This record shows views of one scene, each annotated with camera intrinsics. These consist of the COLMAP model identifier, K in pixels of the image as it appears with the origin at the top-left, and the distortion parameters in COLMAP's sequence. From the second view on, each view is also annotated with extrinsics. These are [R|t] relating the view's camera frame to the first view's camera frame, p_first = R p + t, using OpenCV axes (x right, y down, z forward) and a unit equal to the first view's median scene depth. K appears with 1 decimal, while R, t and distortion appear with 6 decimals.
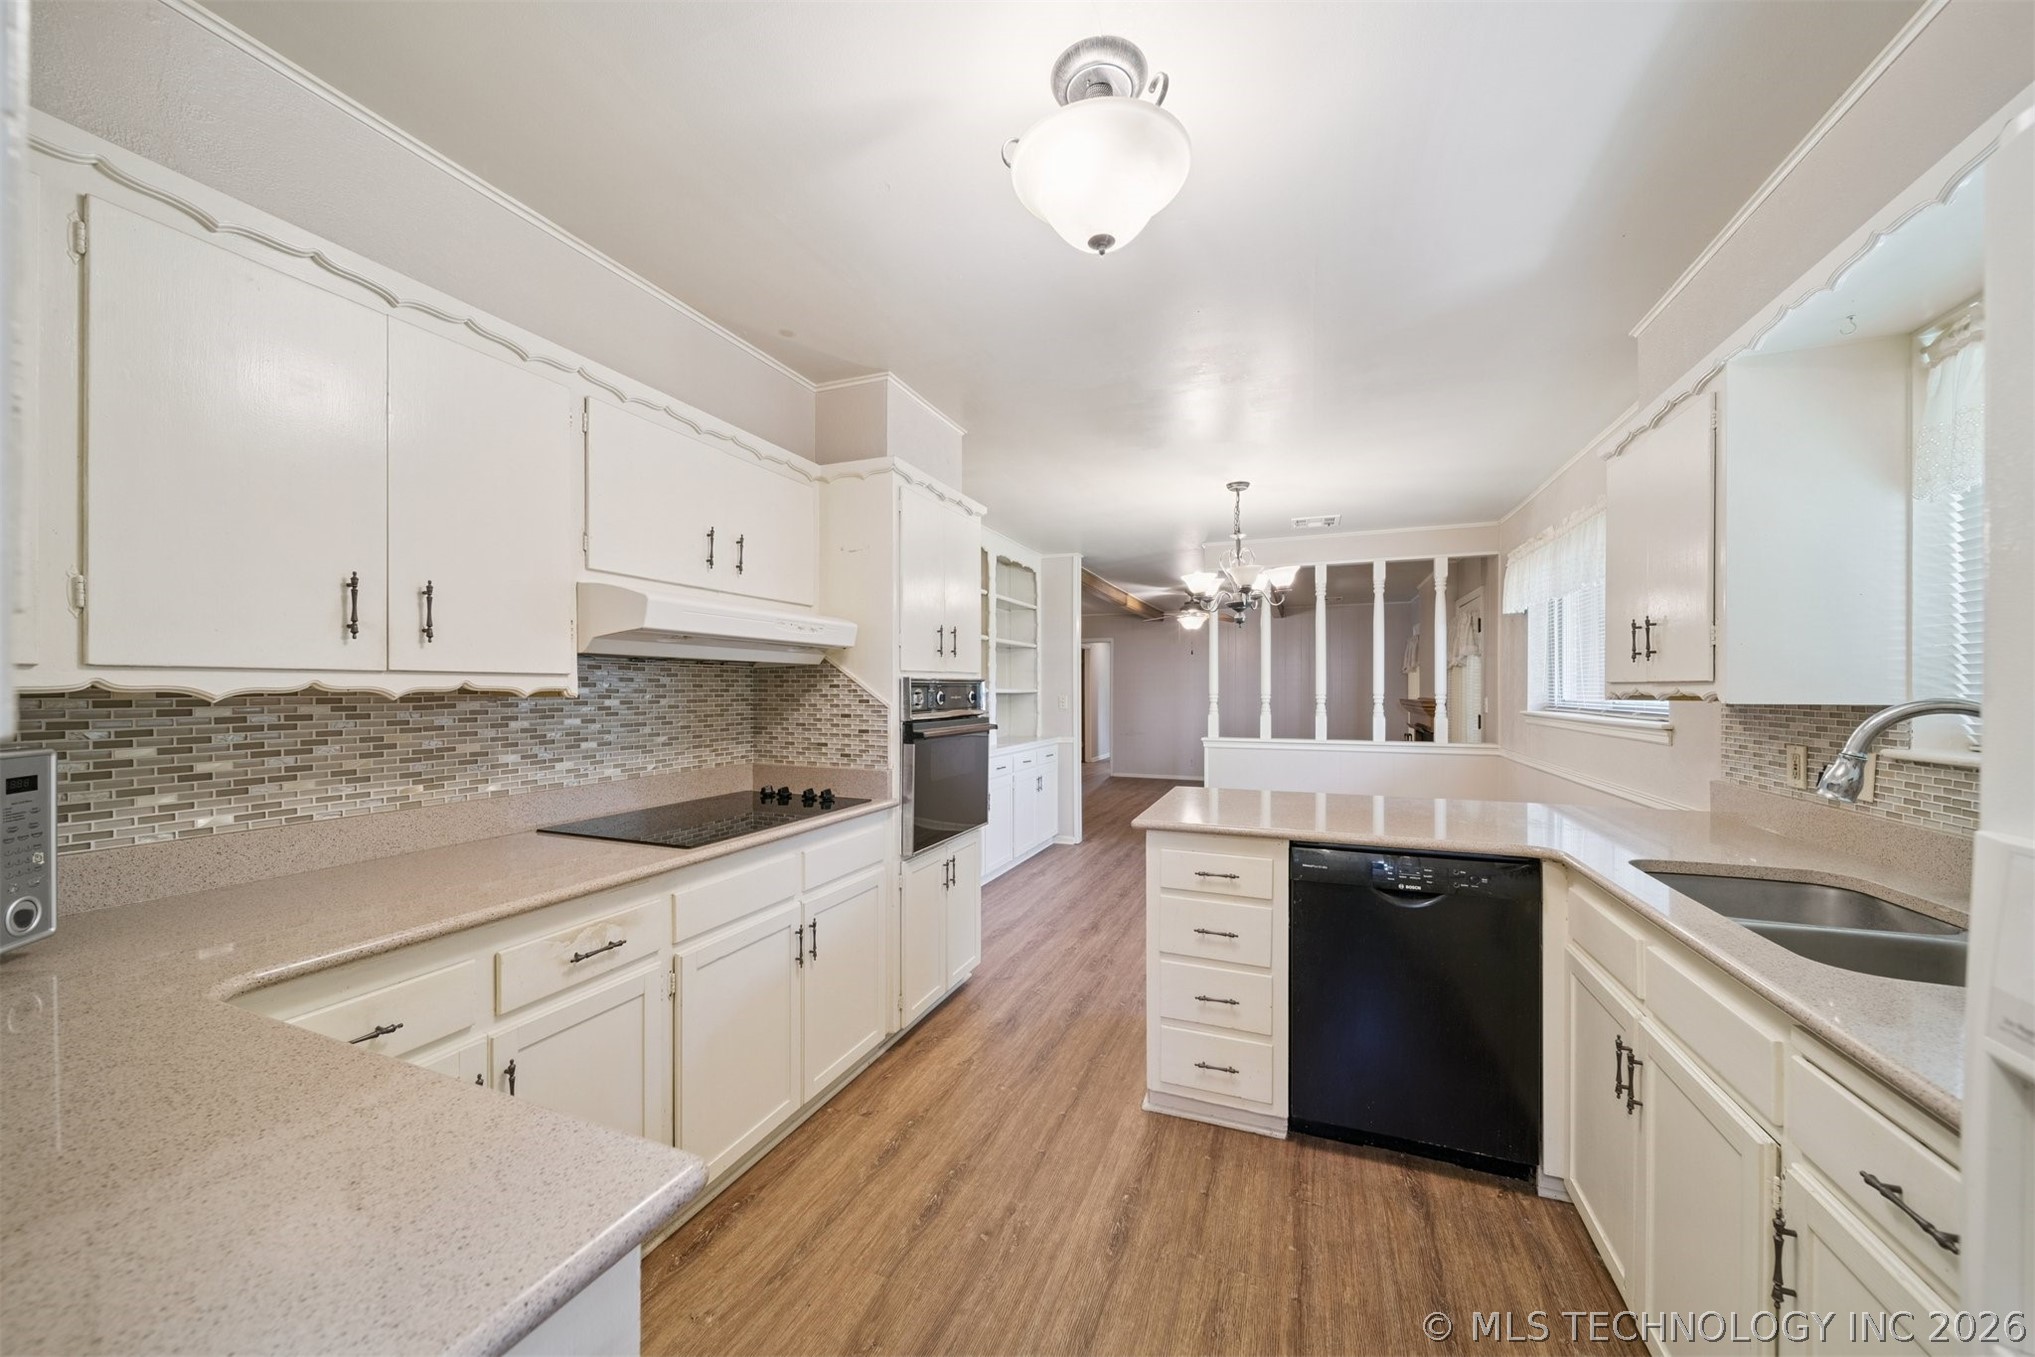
lens RADIAL K [[715.2, 0, 1020.3], [0, 715.2, 685.2], [0, 0, 1]] dist [-0.000194, -0.000823]
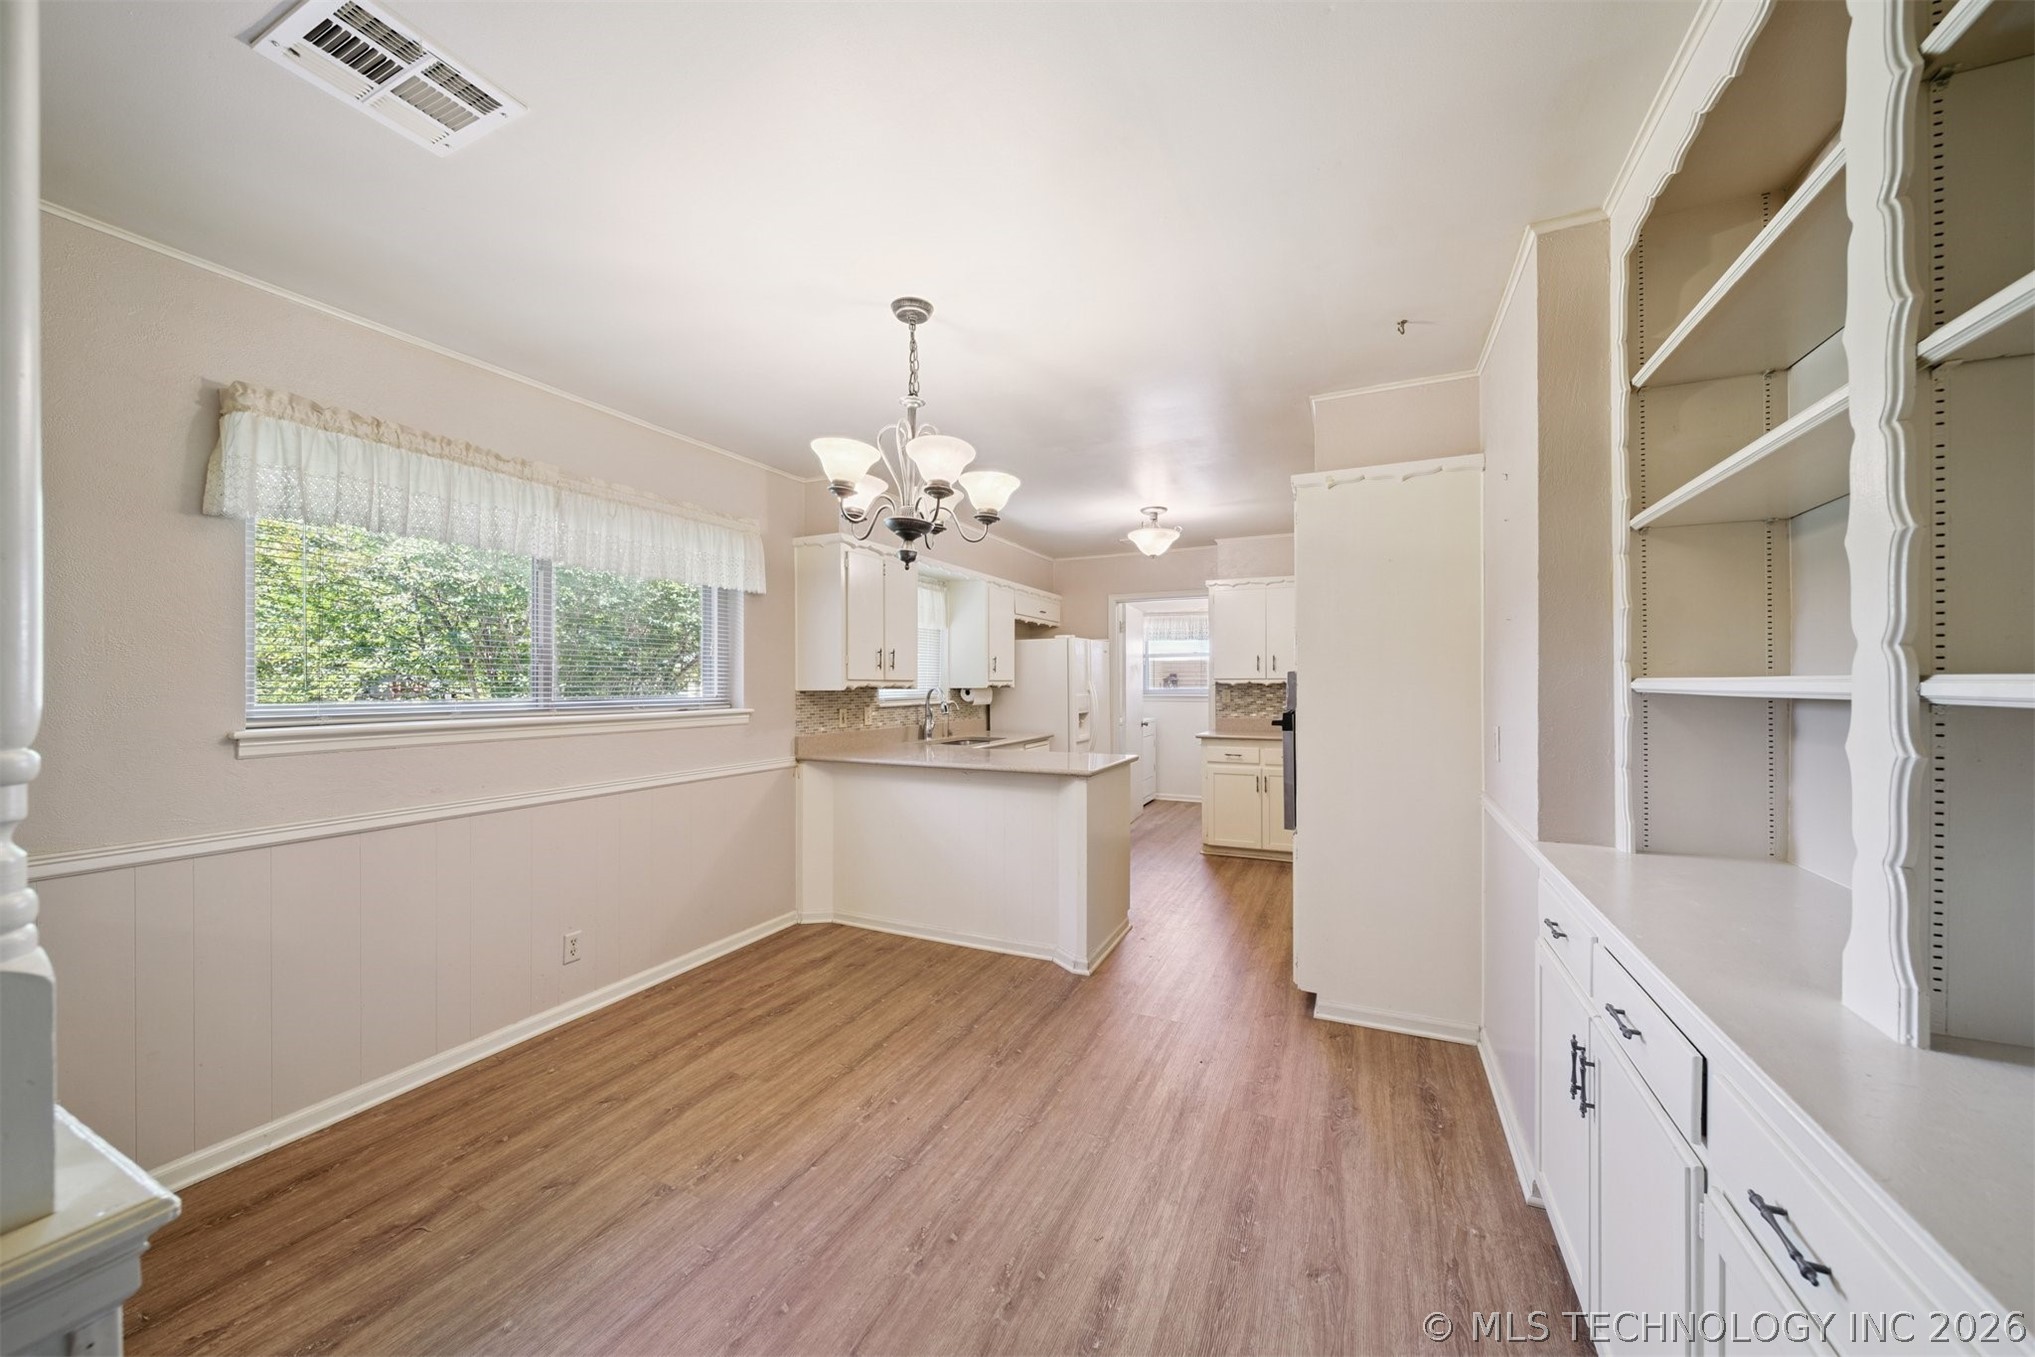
lens RADIAL K [[715.2, 0, 1023.0], [0, 715.2, 681.1], [0, 0, 1]] dist [-0.000194, -0.000823]
pose [[-0.998555, 0.001520, 0.053718, 0.332542], [0.001051, 0.999961, -0.008773, 0.015175], [-0.053729, -0.008704, -0.998518, 2.678160]]
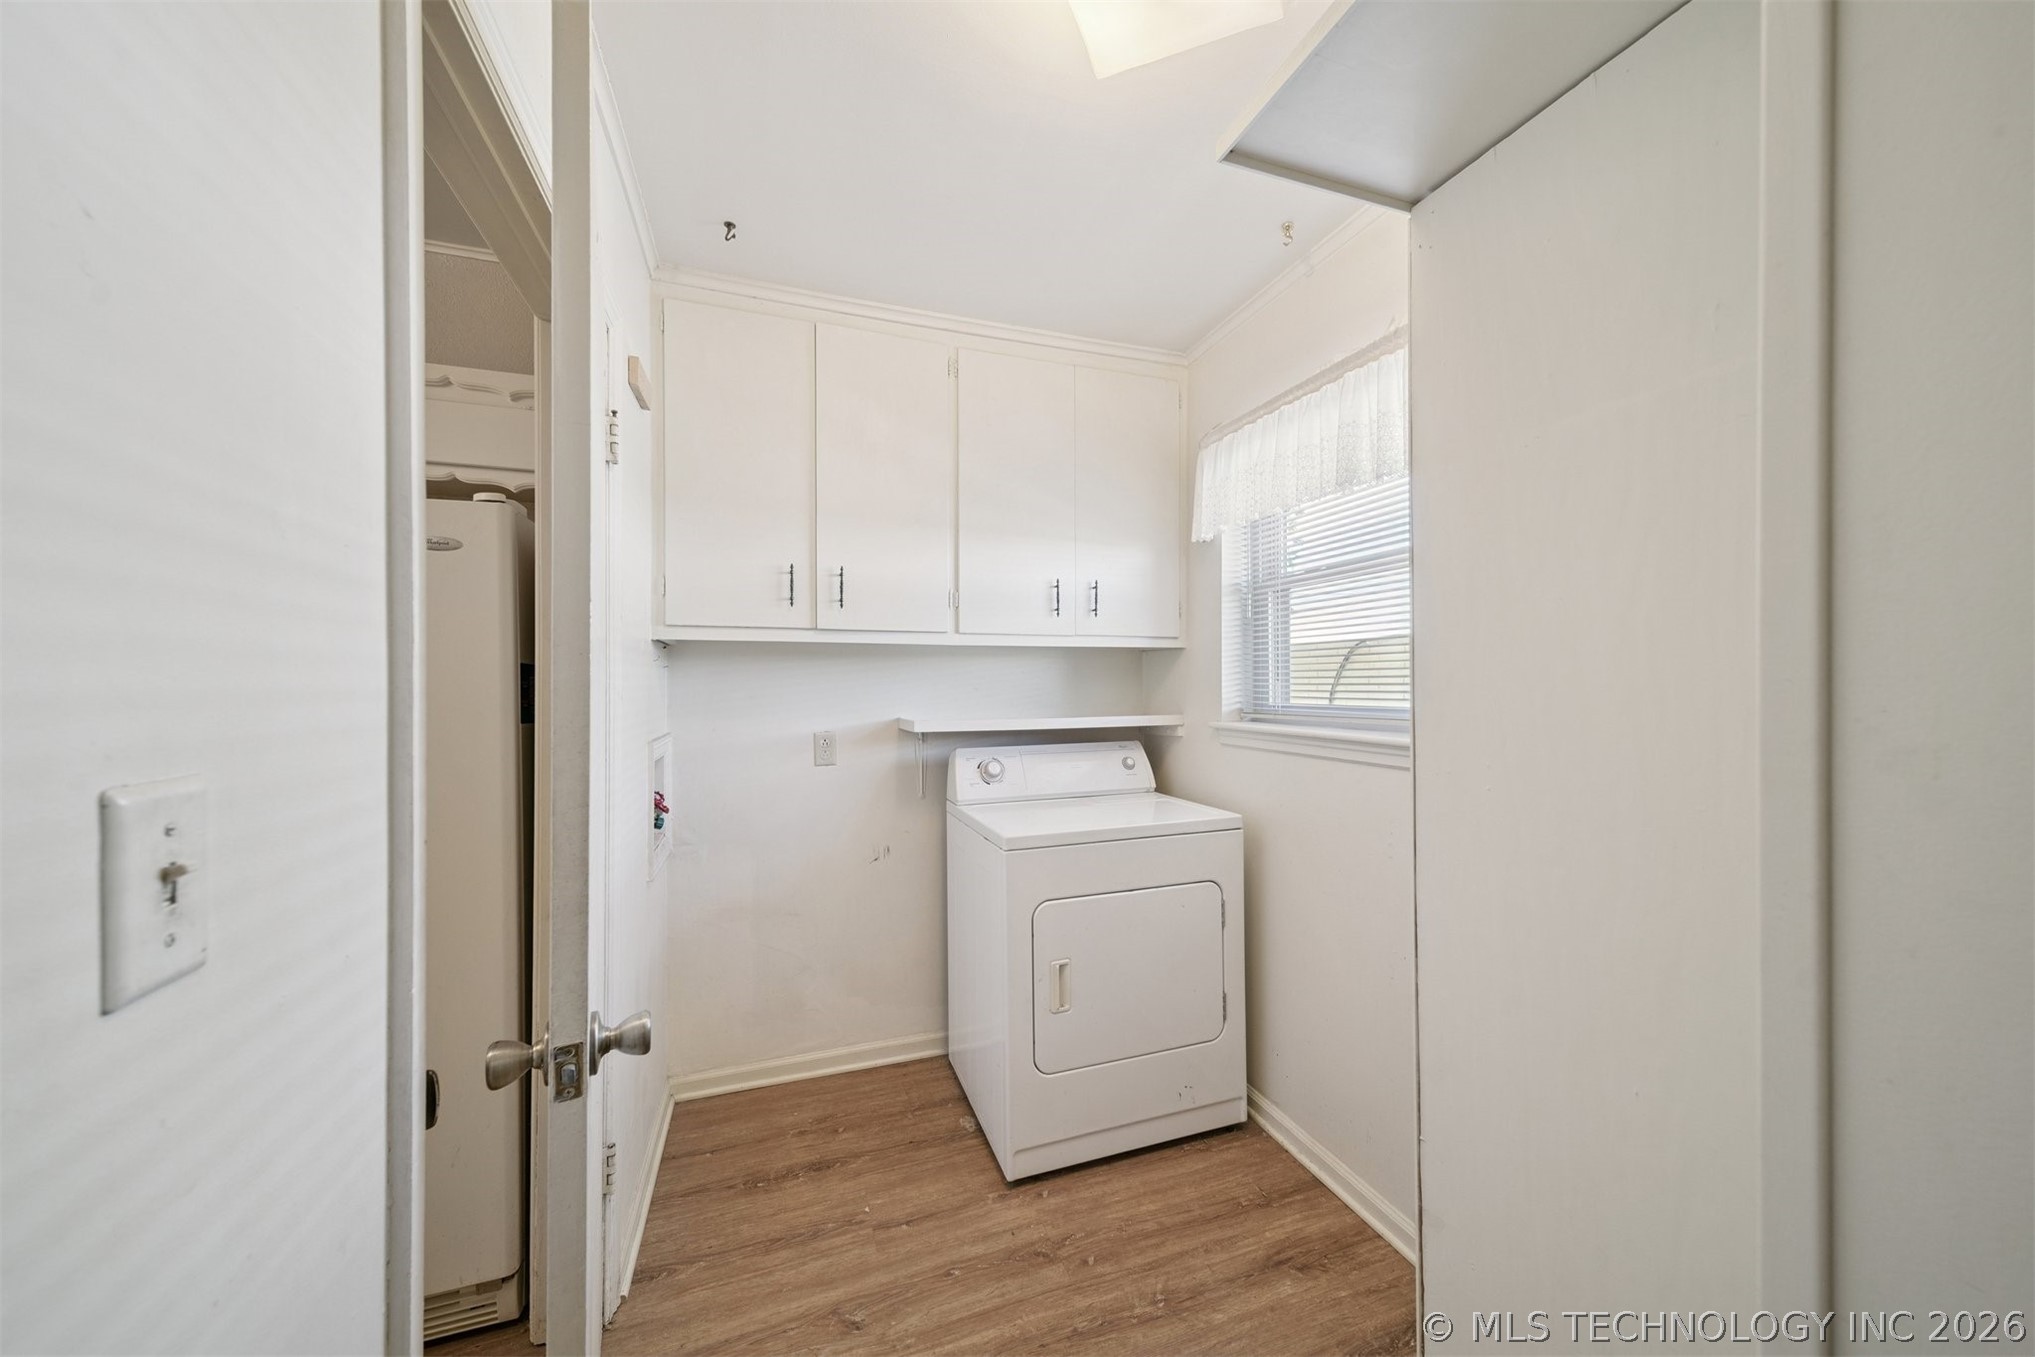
lens RADIAL K [[715.2, 0, 1010.3], [0, 715.2, 679.5], [0, 0, 1]] dist [-0.000194, -0.000823]
pose [[-0.650937, 0.005285, 0.759114, -0.624344], [0.000536, 0.999979, -0.006503, -0.003416], [-0.759132, -0.003826, -0.650926, -0.040038]]
